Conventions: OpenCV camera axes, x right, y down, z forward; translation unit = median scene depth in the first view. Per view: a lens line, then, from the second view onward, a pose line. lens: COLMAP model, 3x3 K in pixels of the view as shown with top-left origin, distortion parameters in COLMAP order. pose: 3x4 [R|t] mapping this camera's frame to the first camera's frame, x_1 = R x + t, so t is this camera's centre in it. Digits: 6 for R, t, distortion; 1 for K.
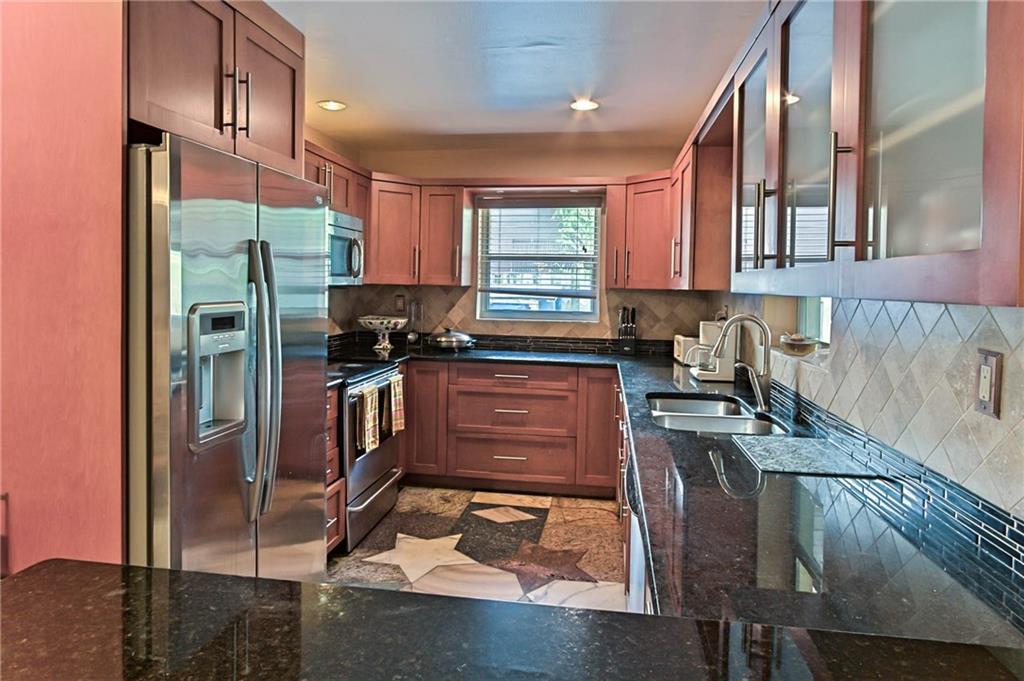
lens RADIAL K [[614.5, 0, 509.4], [0, 614.5, 297.4], [0, 0, 1]] dist [-0.007343, 0.000030]
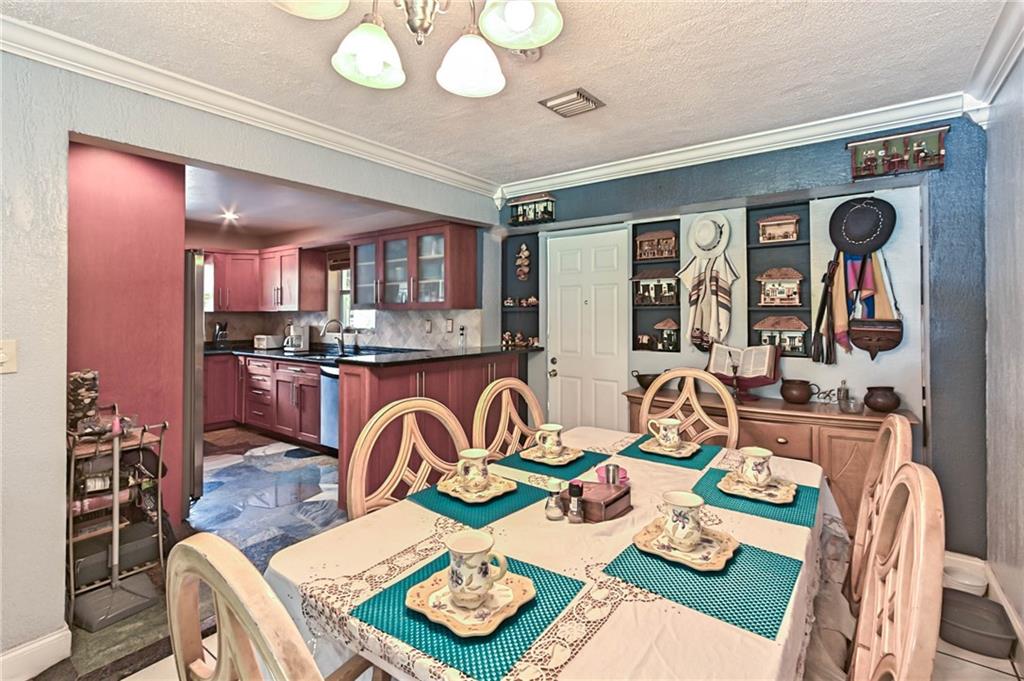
lens RADIAL K [[475.8, 0, 520.7], [0, 475.8, 306.6], [0, 0, 1]] dist [-0.000053, -0.000119]
pose [[0.469482, -0.001378, 0.882941, -0.689936], [0.028478, 0.999502, -0.013583, 0.015547], [-0.882483, 0.031521, 0.469287, -0.448988]]
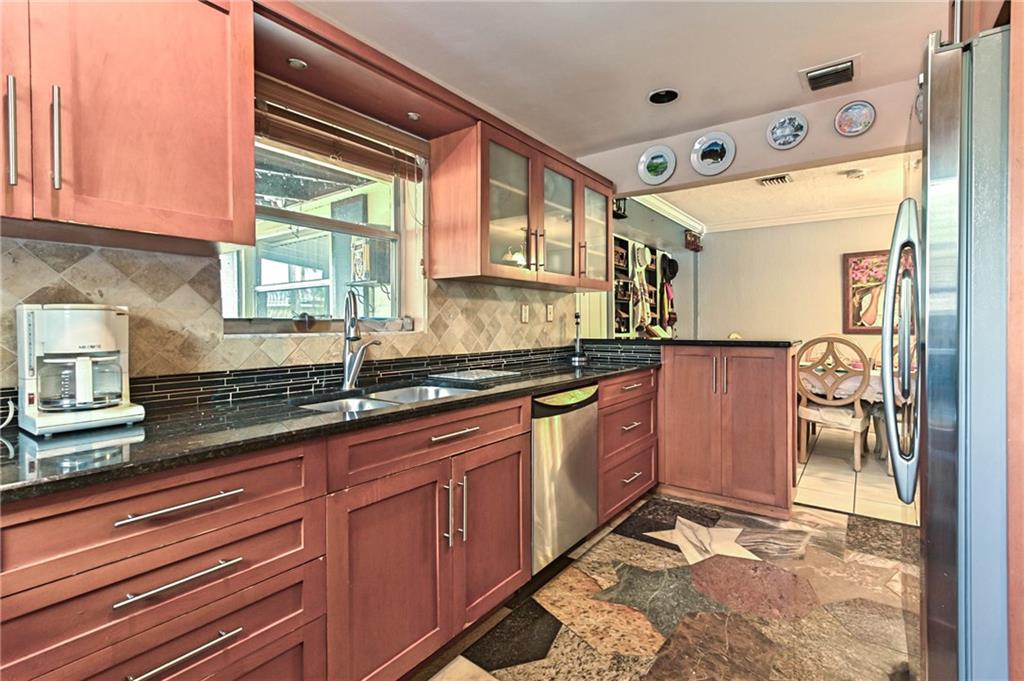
lens RADIAL K [[475.8, 0, 504.1], [0, 475.8, 330.8], [0, 0, 1]] dist [-0.000053, -0.000119]
pose [[-0.878844, -0.036995, 0.475672, -0.101496], [-0.014229, 0.998578, 0.051374, 0.030427], [-0.476897, 0.038381, -0.878121, 0.990801]]
